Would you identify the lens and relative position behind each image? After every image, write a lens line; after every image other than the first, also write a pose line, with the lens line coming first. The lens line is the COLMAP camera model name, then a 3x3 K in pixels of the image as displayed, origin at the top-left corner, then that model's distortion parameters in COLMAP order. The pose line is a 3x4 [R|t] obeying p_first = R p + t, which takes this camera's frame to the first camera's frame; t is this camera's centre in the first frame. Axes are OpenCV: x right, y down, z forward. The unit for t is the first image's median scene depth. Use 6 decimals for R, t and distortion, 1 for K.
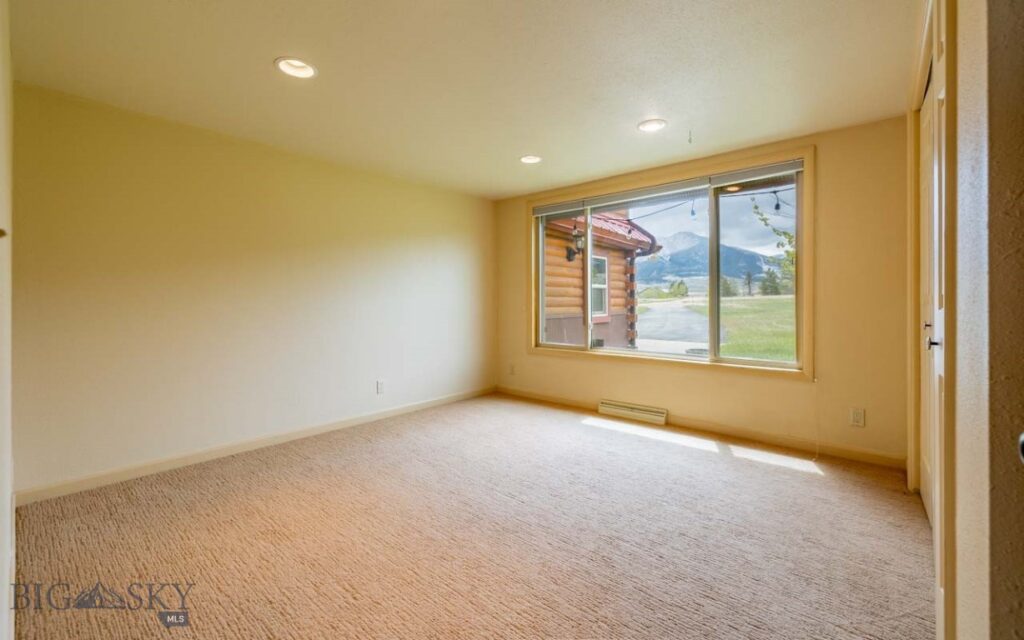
lens RADIAL K [[438.4, 0, 511.6], [0, 438.4, 297.5], [0, 0, 1]] dist [-0.002605, -0.000275]
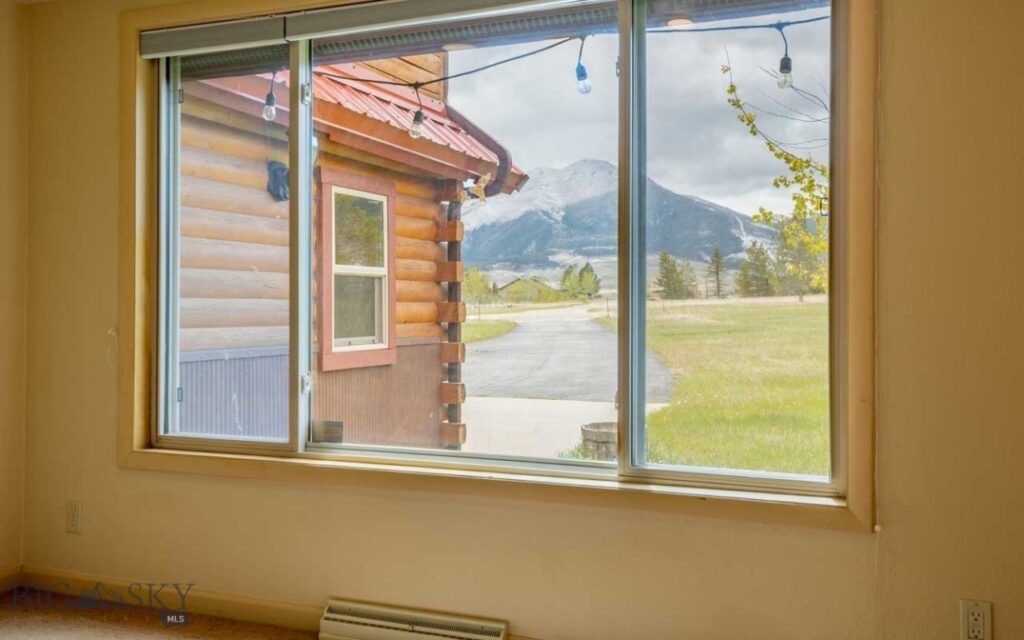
lens RADIAL K [[1014.8, 0, 516.6], [0, 1014.8, 297.7], [0, 0, 1]] dist [-0.005304, 0.000044]
pose [[0.954891, 0.005115, 0.296913, 0.069585], [-0.004622, 0.999987, -0.002363, -0.000967], [-0.296921, 0.000884, 0.954902, 0.128491]]
